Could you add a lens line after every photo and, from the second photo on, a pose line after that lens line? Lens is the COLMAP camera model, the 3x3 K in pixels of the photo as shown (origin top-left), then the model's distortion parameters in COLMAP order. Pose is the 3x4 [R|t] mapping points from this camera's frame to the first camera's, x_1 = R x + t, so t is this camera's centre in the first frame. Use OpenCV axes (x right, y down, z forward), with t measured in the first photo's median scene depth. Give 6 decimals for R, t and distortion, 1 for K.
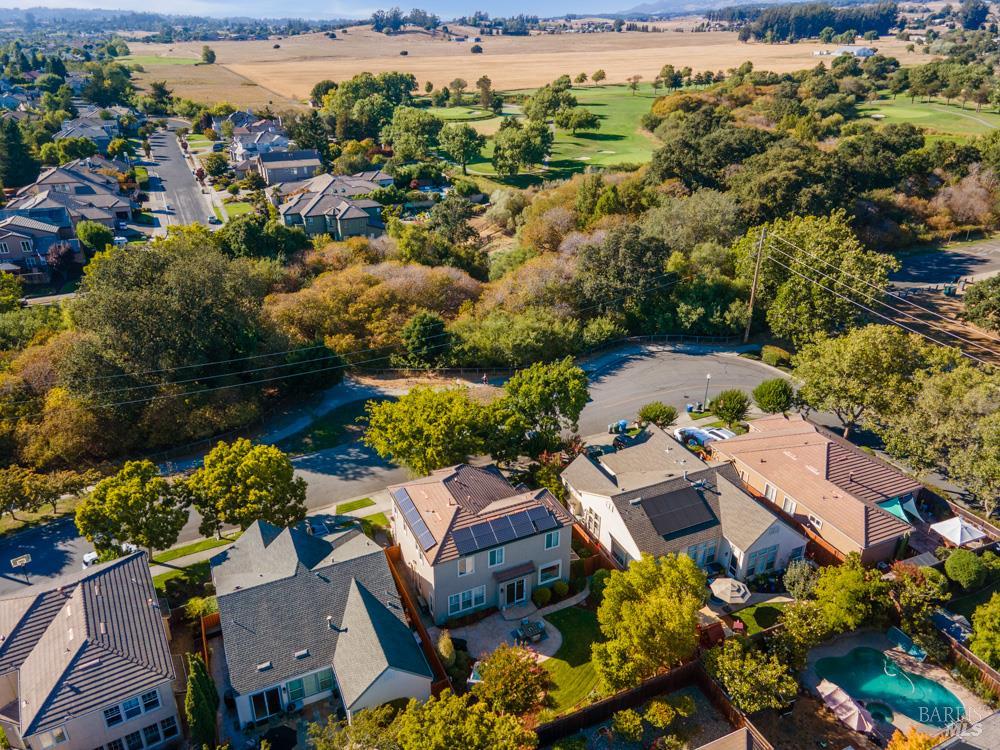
lens RADIAL K [[713.6, 0, 500.0], [0, 713.6, 375.0], [0, 0, 1]] dist [-0.001319, -0.000267]
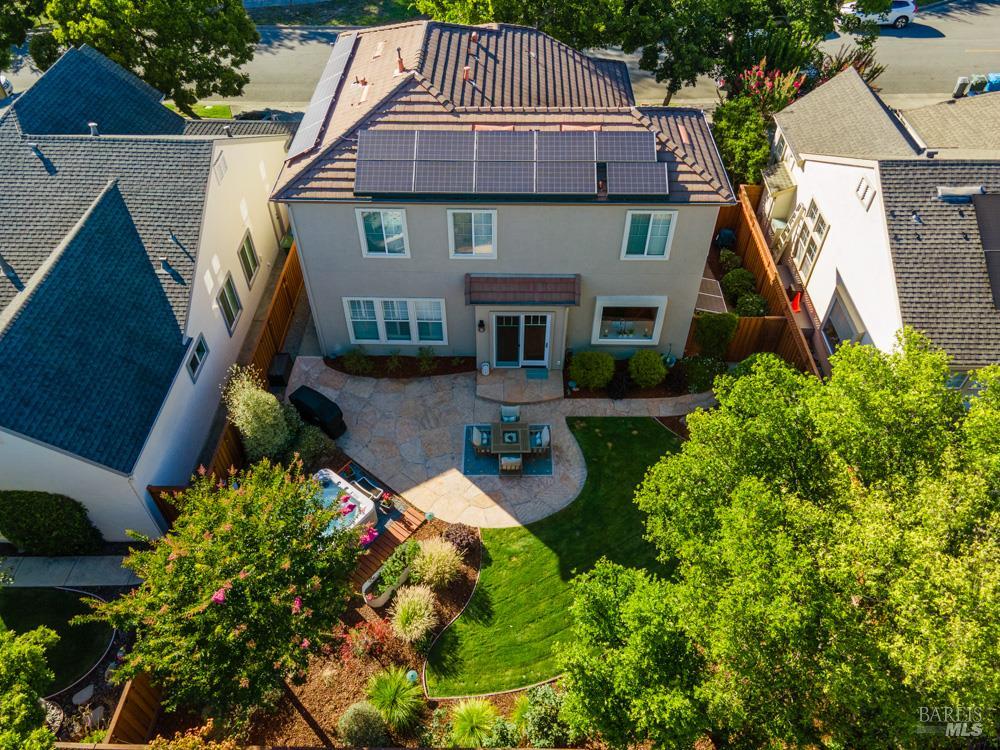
lens RADIAL K [[728.6, 0, 500.0], [0, 728.6, 375.0], [0, 0, 1]] dist [0.112094, 0.001907]
pose [[0.909051, 0.305908, -0.282925, 0.131841], [-0.183982, 0.903891, 0.386175, 0.166644], [0.373868, -0.299000, 0.877965, 0.630451]]
